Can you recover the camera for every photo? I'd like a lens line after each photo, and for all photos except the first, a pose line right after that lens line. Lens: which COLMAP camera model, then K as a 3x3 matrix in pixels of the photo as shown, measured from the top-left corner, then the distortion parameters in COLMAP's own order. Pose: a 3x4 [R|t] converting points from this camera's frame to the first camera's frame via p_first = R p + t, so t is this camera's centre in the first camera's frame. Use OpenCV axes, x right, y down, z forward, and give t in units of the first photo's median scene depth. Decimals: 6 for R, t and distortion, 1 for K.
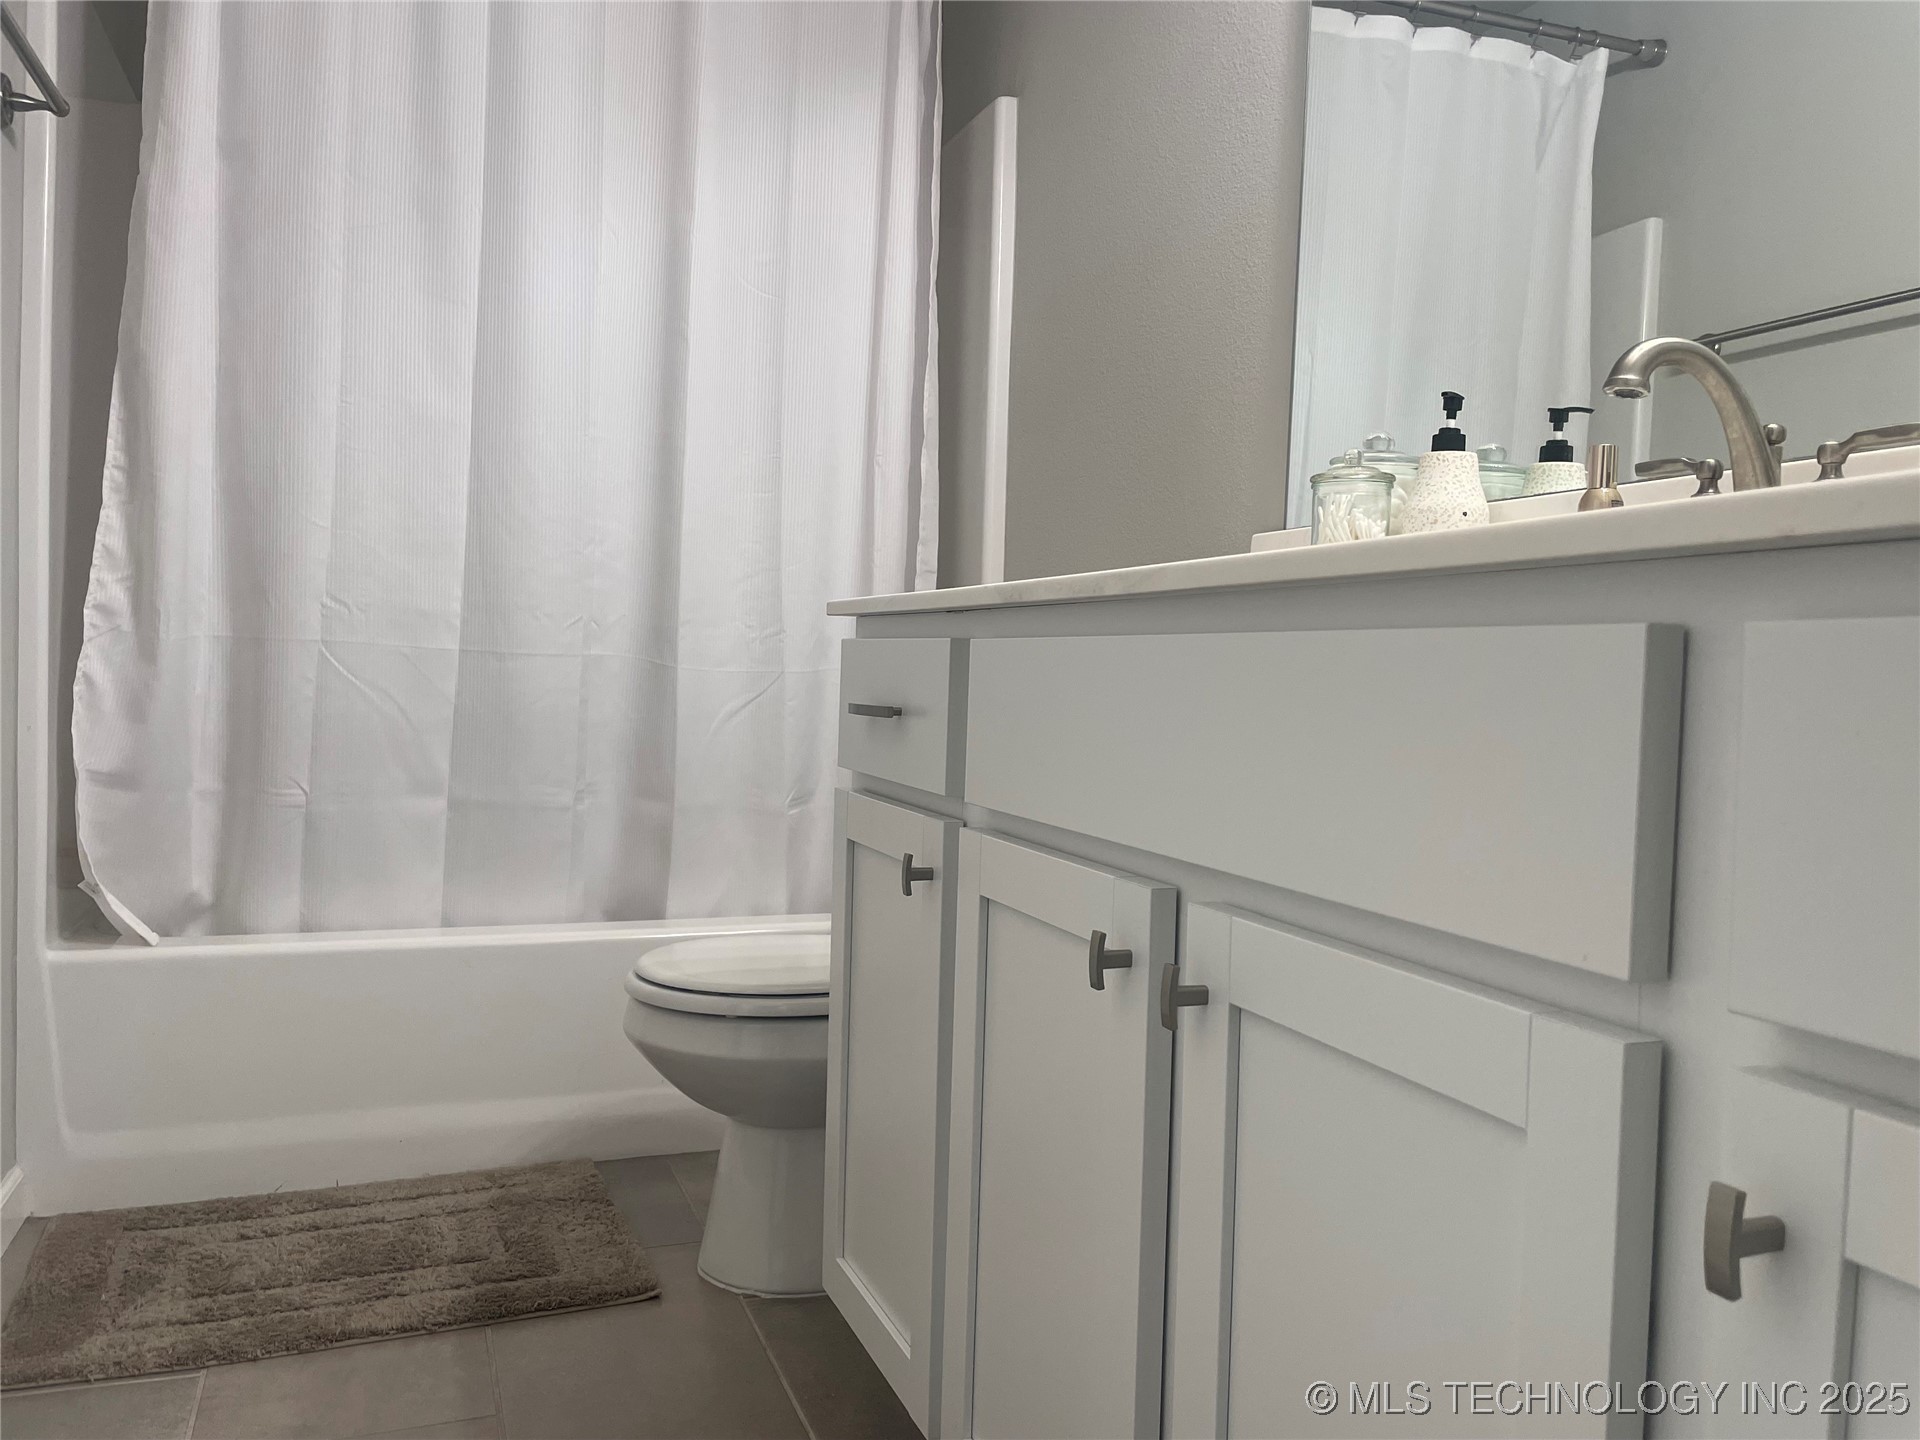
lens RADIAL K [[1446.2, 0, 998.3], [0, 1446.2, 726.4], [0, 0, 1]] dist [0.087789, -0.104962]
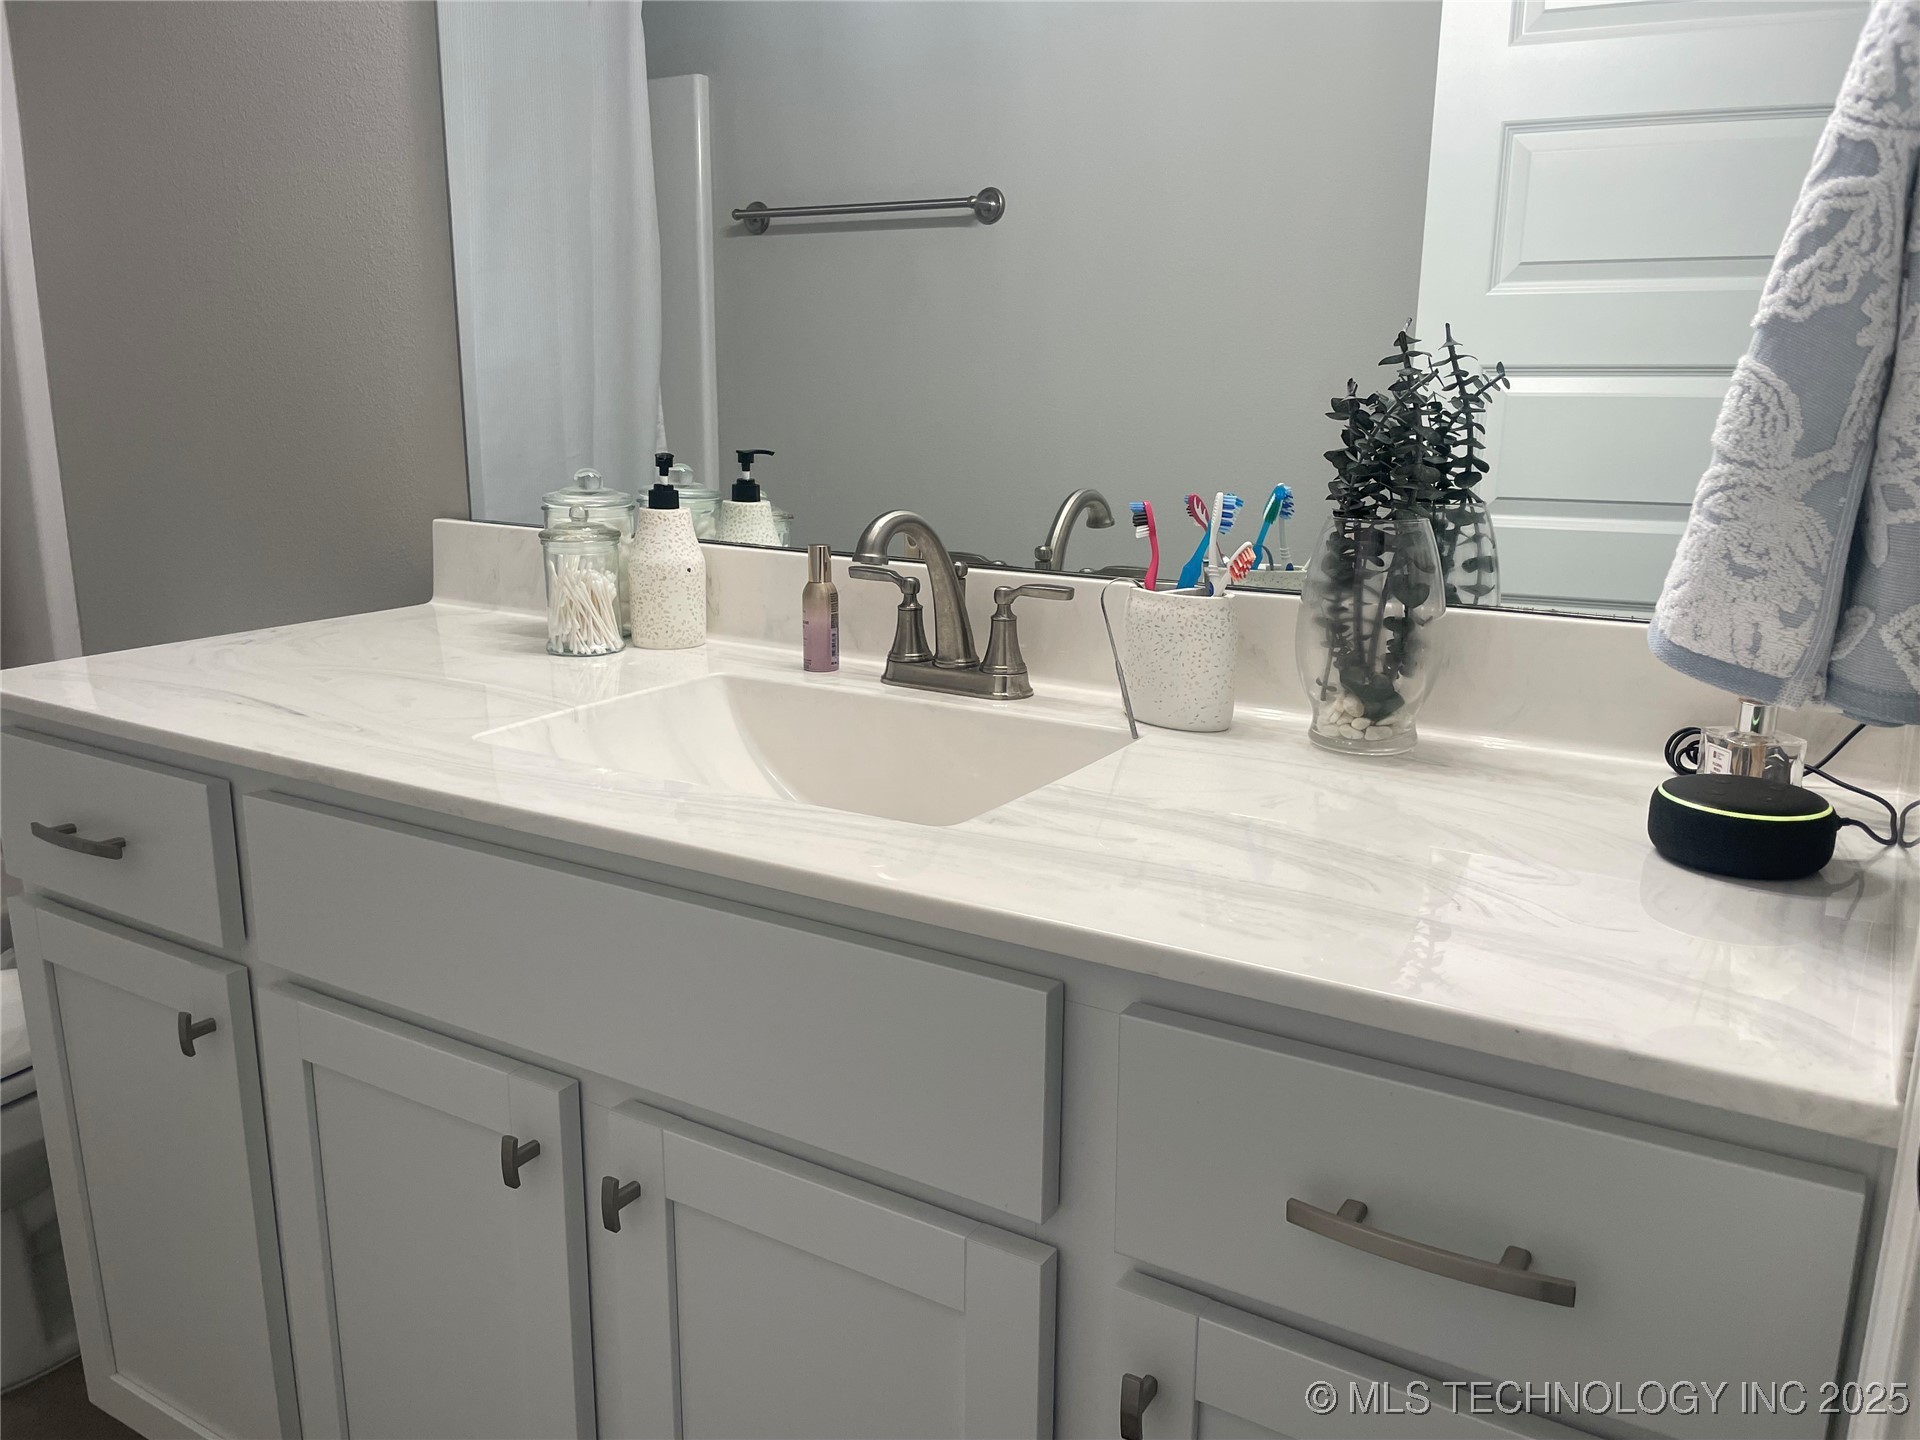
lens RADIAL K [[1459.6, 0, 953.5], [0, 1459.6, 732.6], [0, 0, 1]] dist [0.098786, -0.140963]
pose [[0.814088, -0.155338, 0.559581, -0.151202], [0.041445, 0.976646, 0.210820, -0.243475], [-0.579261, -0.148434, 0.801513, -0.019676]]
